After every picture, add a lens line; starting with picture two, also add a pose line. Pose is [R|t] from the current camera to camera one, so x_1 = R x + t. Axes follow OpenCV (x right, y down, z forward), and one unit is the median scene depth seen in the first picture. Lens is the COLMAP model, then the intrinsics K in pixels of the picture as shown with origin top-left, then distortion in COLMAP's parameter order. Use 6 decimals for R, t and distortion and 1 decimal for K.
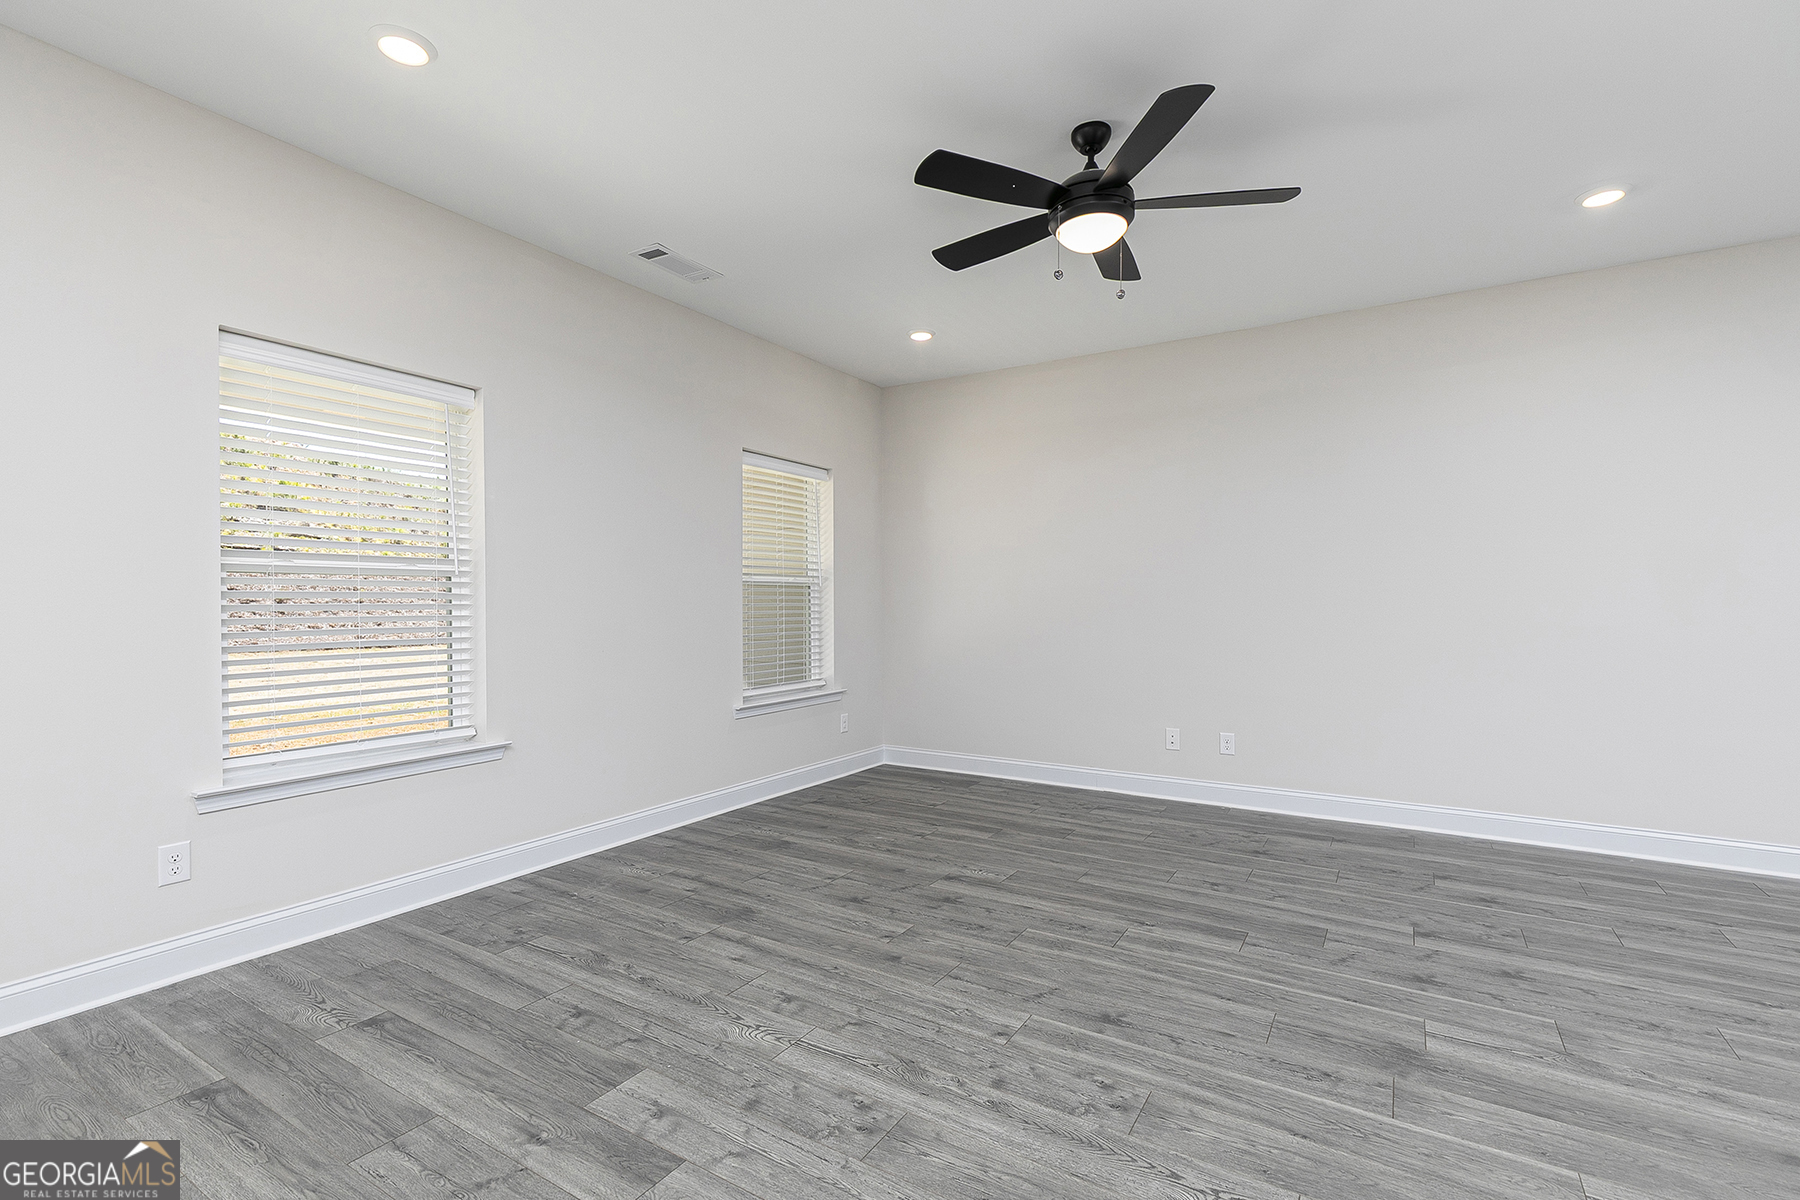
lens RADIAL K [[812.9, 0, 895.8], [0, 812.9, 607.3], [0, 0, 1]] dist [0.005998, -0.000080]
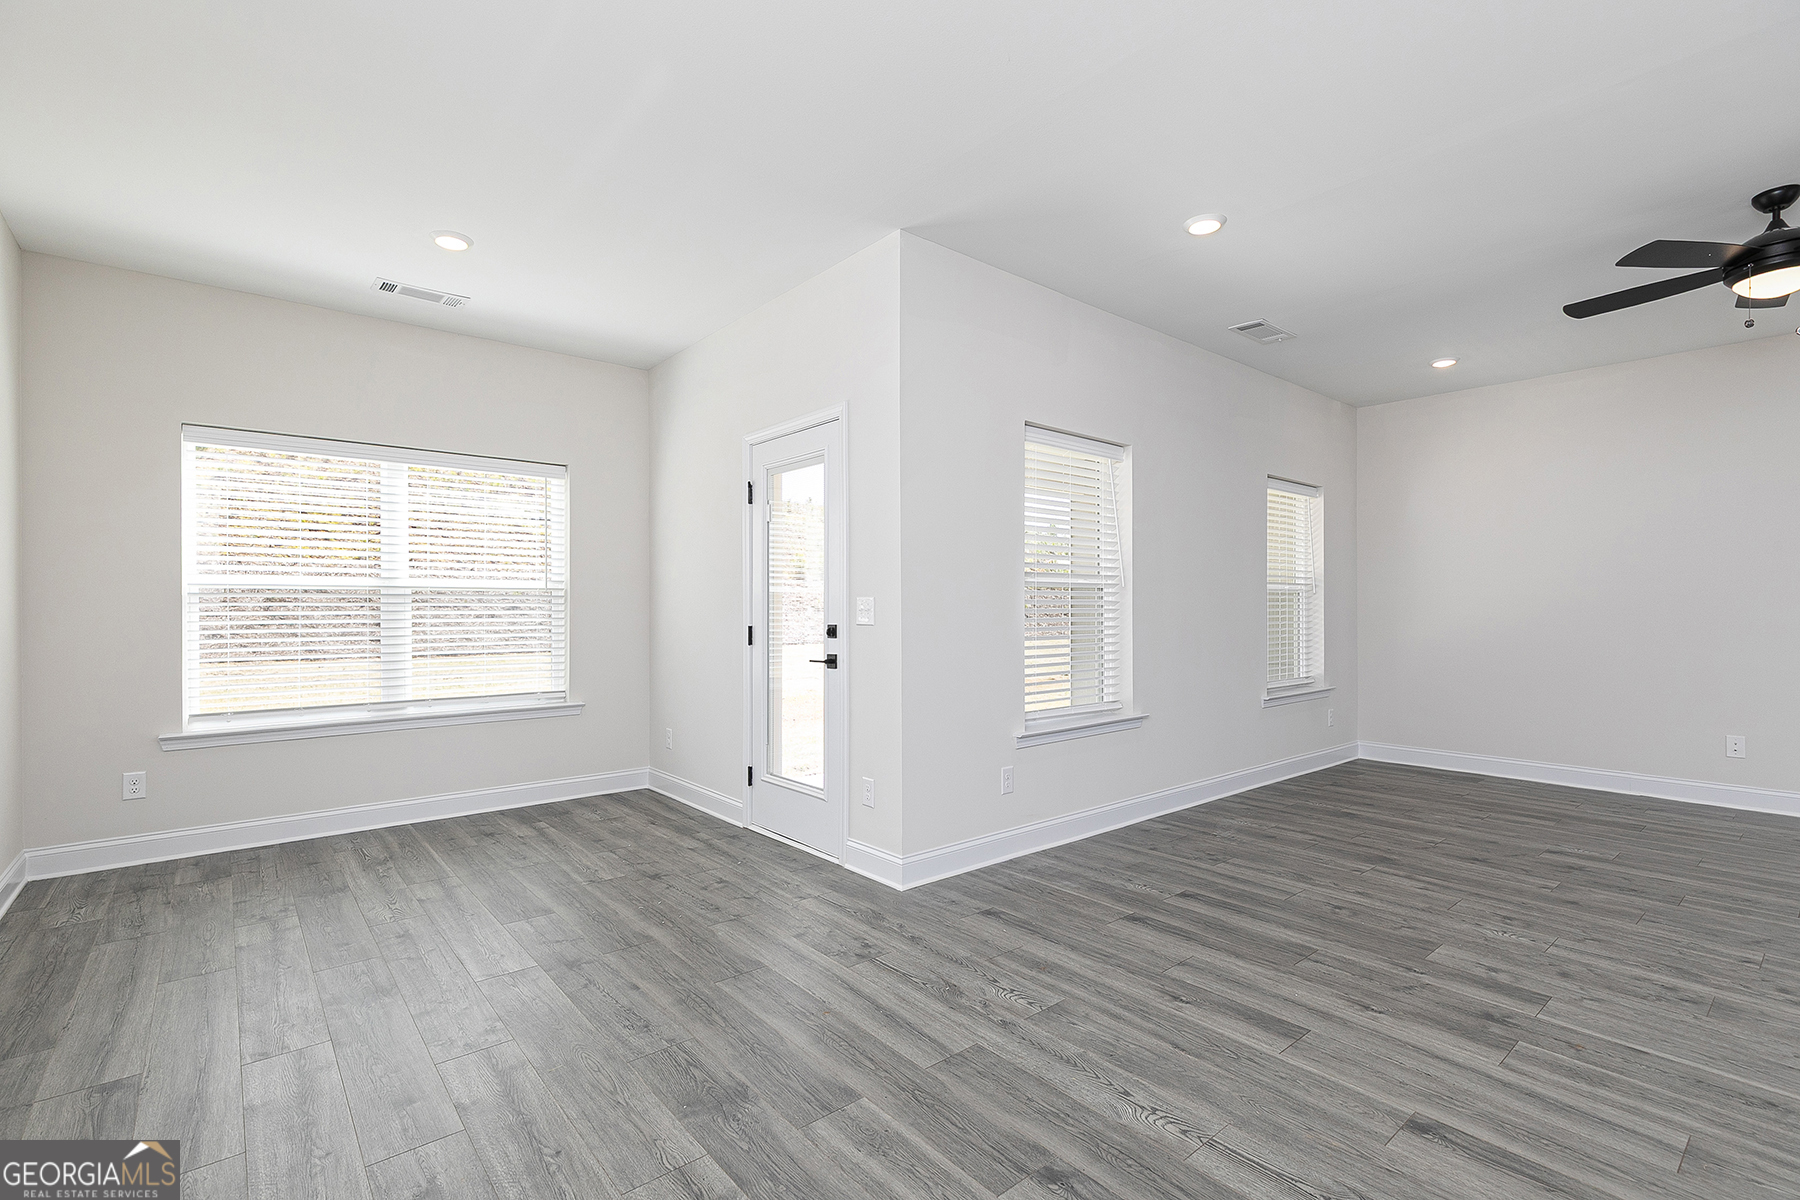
lens RADIAL K [[812.9, 0, 898.2], [0, 812.9, 605.2], [0, 0, 1]] dist [0.005998, -0.000080]
pose [[0.950138, 0.001437, -0.311826, -0.604635], [-0.003048, 0.999984, -0.004682, -0.003033], [0.311814, 0.005399, 0.950128, -0.493484]]
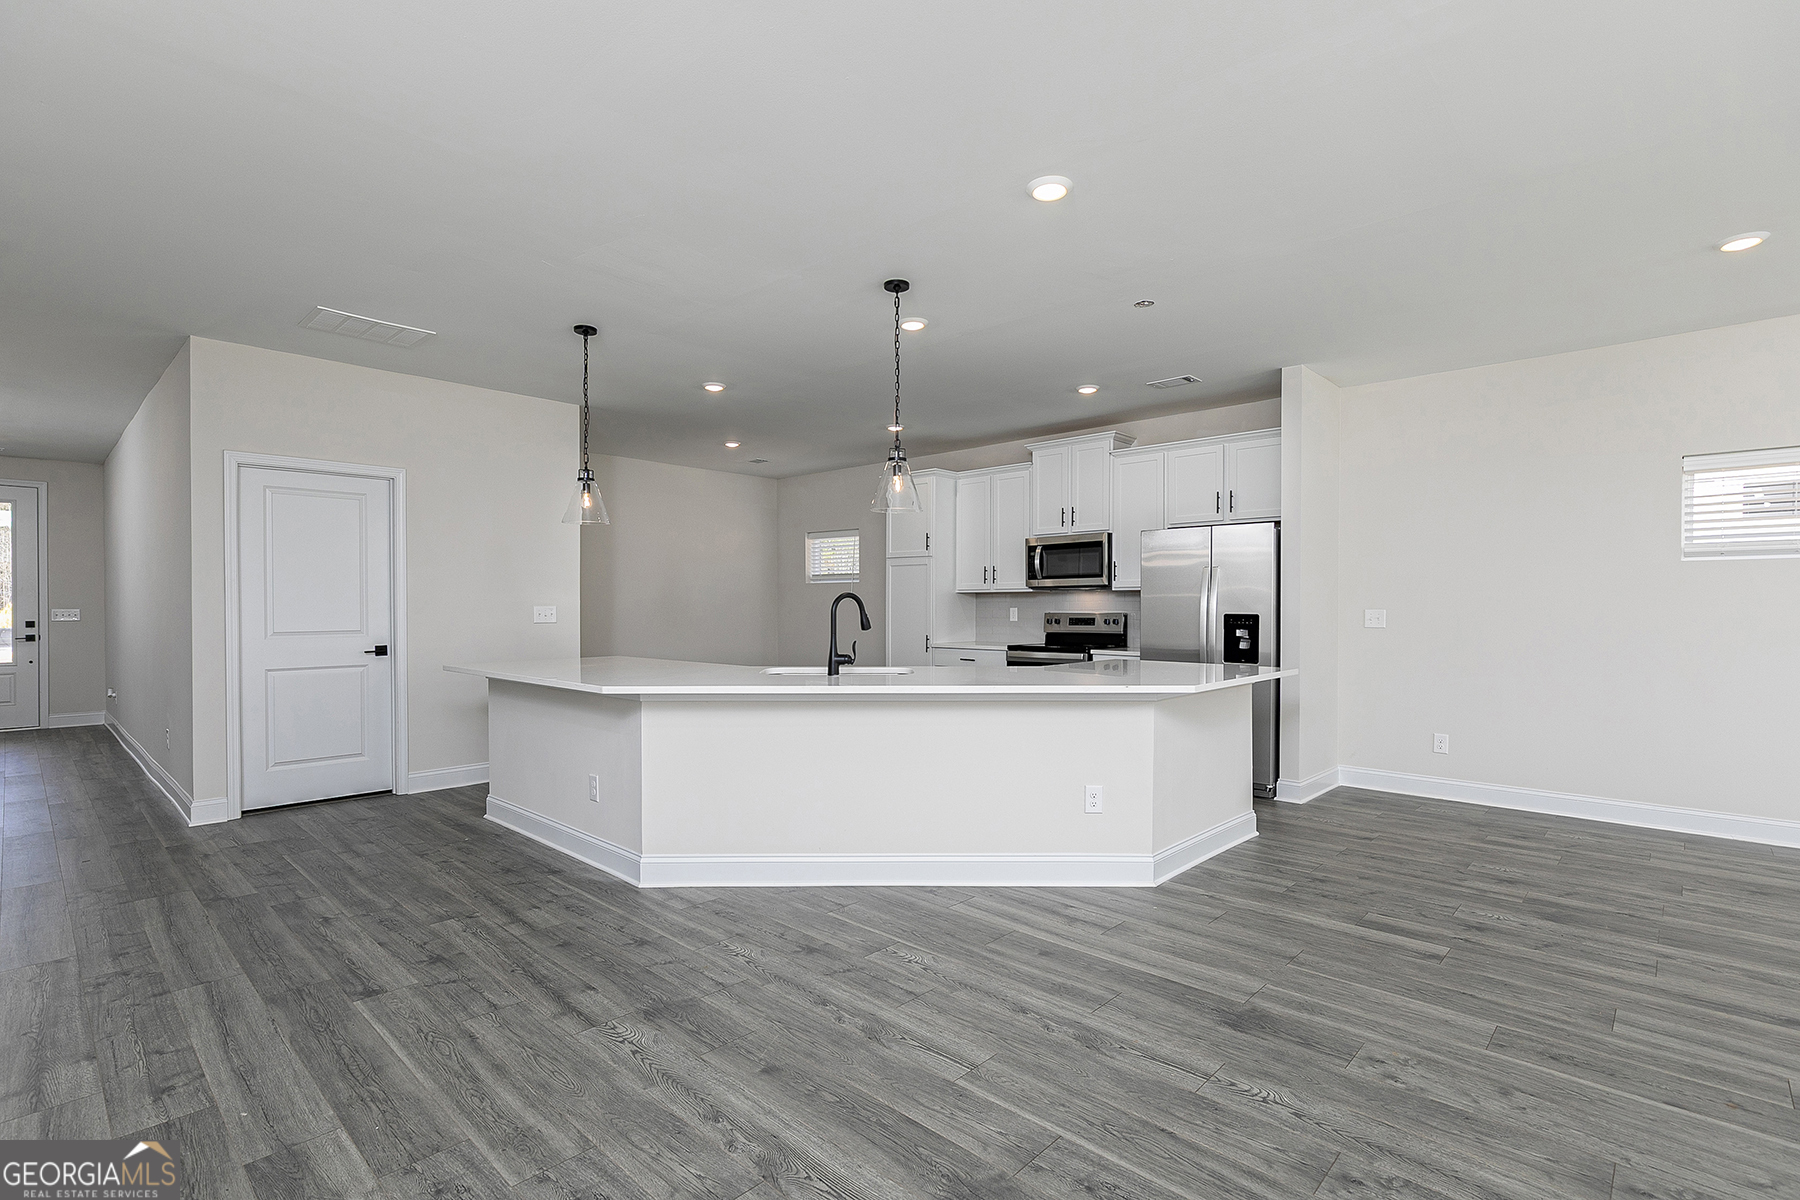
lens RADIAL K [[851.8, 0, 899.1], [0, 851.8, 603.1], [0, 0, 1]] dist [-0.005712, -0.000698]
pose [[-0.981395, -0.001055, 0.191997, 0.434010], [0.000873, 0.999950, 0.009953, -0.034663], [-0.191997, 0.009935, -0.981345, 1.486444]]
